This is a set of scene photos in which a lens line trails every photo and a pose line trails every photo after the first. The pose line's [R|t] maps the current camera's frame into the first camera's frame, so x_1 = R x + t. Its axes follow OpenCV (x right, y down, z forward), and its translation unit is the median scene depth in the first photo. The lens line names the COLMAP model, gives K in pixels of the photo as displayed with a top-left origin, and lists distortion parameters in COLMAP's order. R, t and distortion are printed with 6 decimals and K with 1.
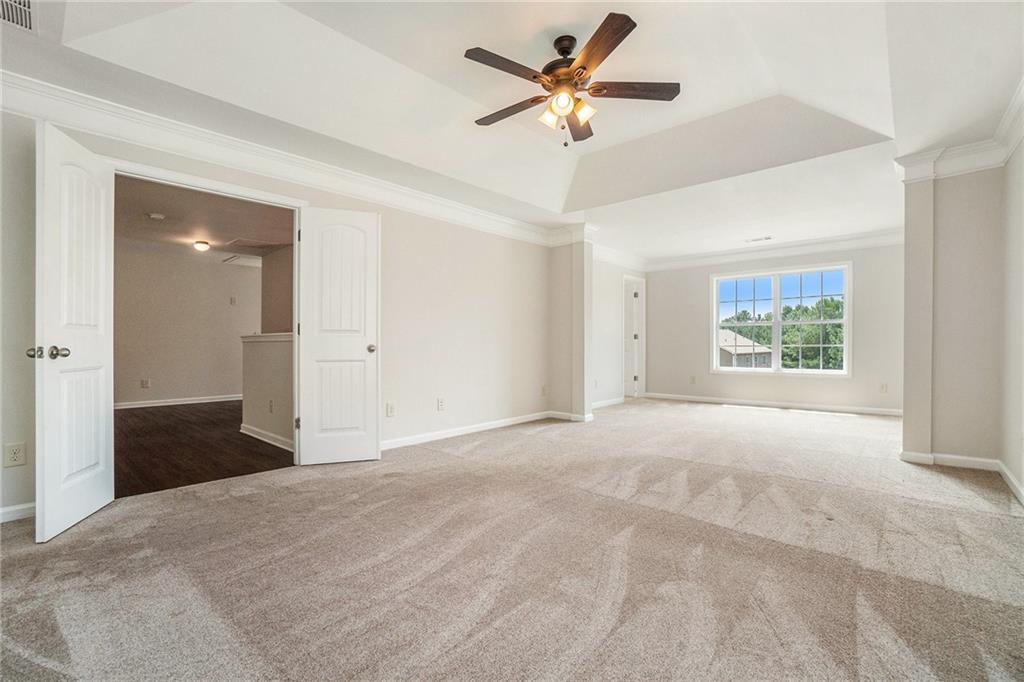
lens RADIAL K [[469.7, 0, 514.0], [0, 469.7, 343.7], [0, 0, 1]] dist [0.001370, 0.000933]
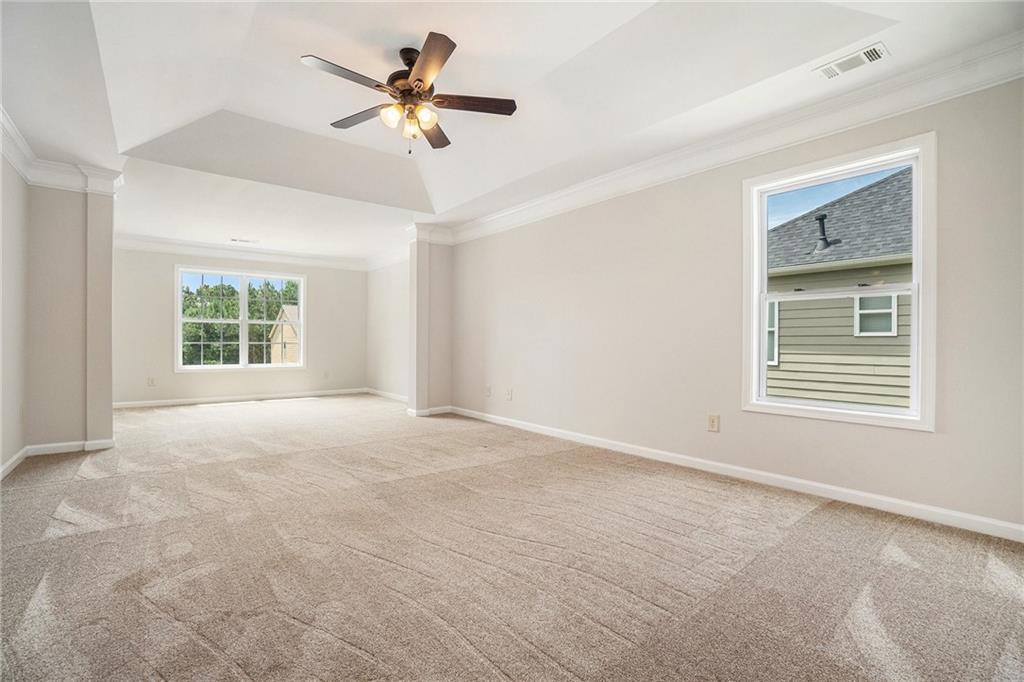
lens RADIAL K [[441.2, 0, 512.6], [0, 441.2, 343.6], [0, 0, 1]] dist [-0.022596, 0.000811]
pose [[0.184985, 0.000700, 0.982741, -0.323140], [-0.004323, 0.999991, 0.000101, 0.003253], [-0.982732, -0.004267, 0.184986, 0.235917]]
